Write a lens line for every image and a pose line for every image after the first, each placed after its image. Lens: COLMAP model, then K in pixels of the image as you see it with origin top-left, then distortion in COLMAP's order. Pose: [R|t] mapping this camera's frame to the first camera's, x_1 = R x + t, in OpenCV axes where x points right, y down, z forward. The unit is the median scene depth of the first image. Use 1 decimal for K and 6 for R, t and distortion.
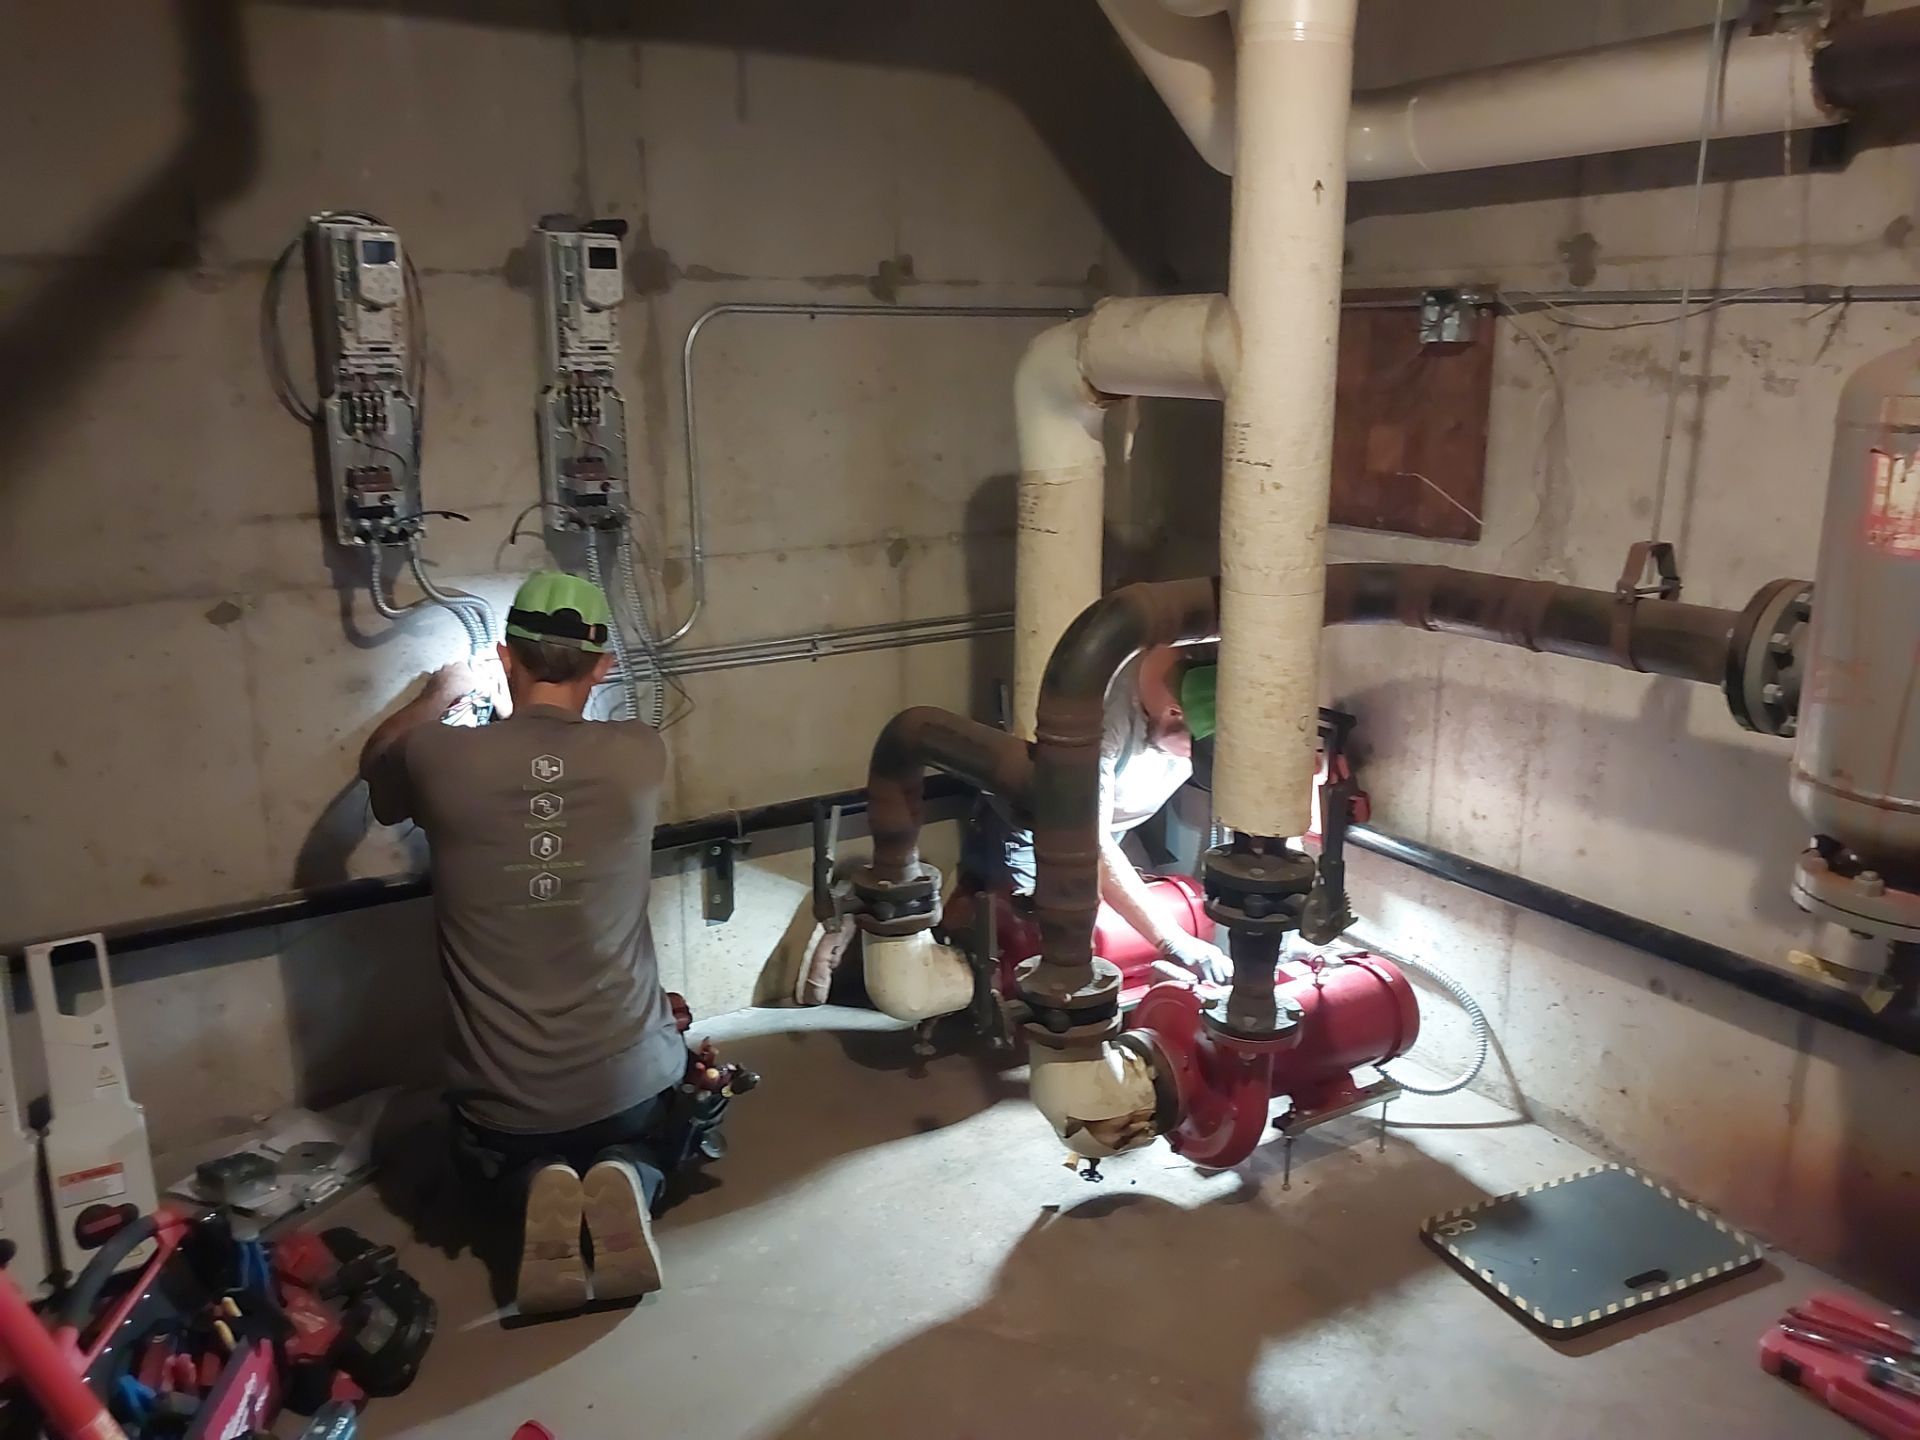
lens RADIAL K [[1594.3, 0, 960.0], [0, 1594.3, 720.0], [0, 0, 1]] dist [0.013026, 0.005330]
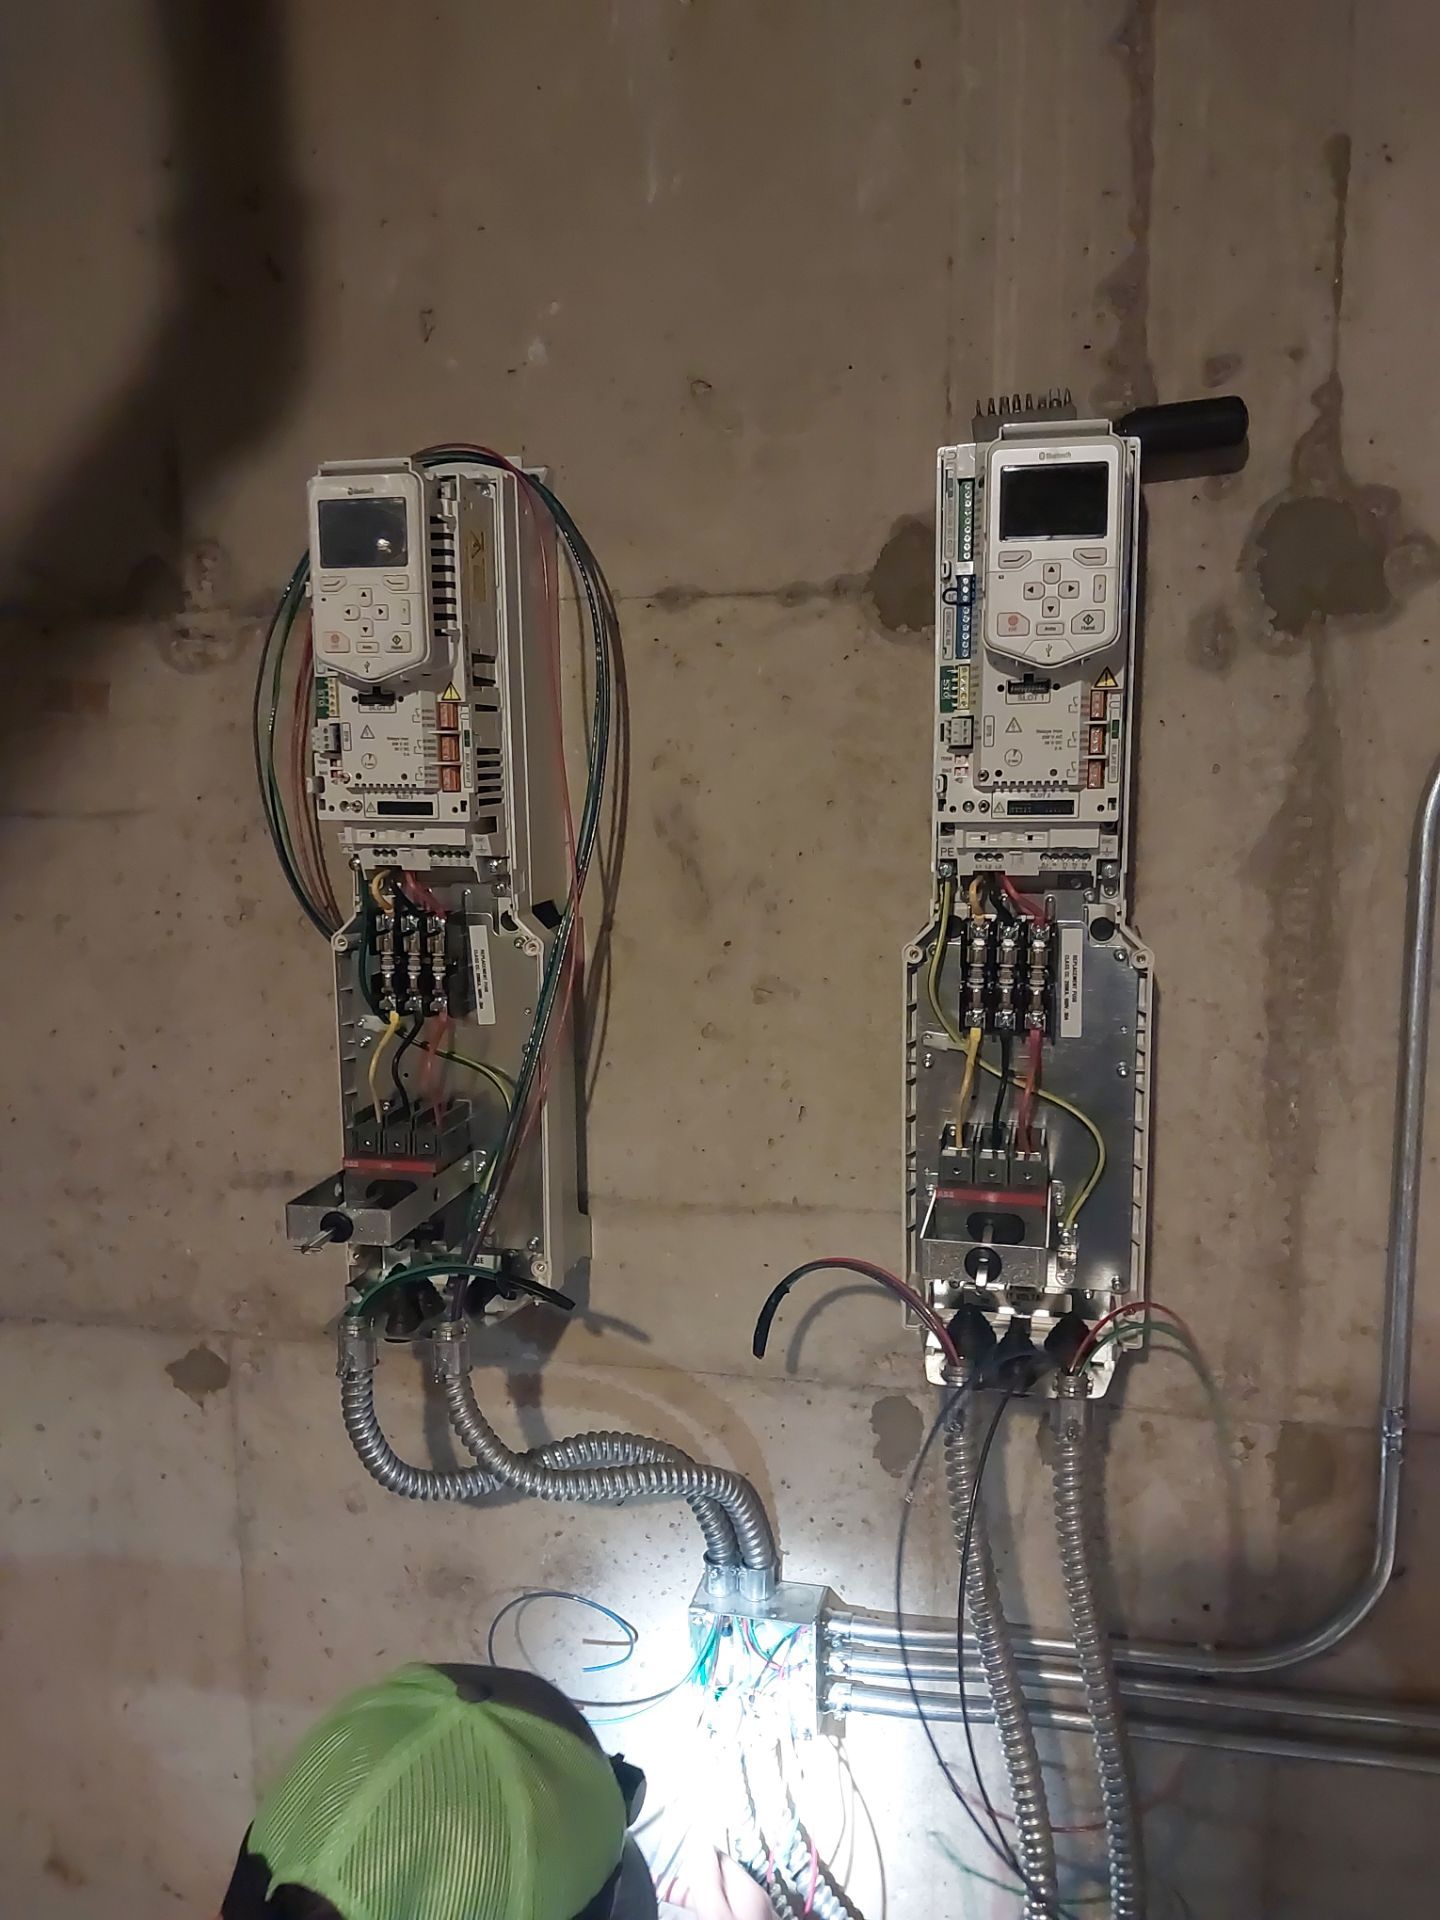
lens RADIAL K [[1594.3, 0, 722.3], [0, 1594.3, 1020.1], [0, 0, 1]] dist [0.013026, 0.005330]
pose [[0.708269, 0.115215, -0.696477, -0.052867], [-0.156870, 0.987612, 0.003851, -0.193376], [0.688293, 0.106529, 0.717568, 0.781038]]
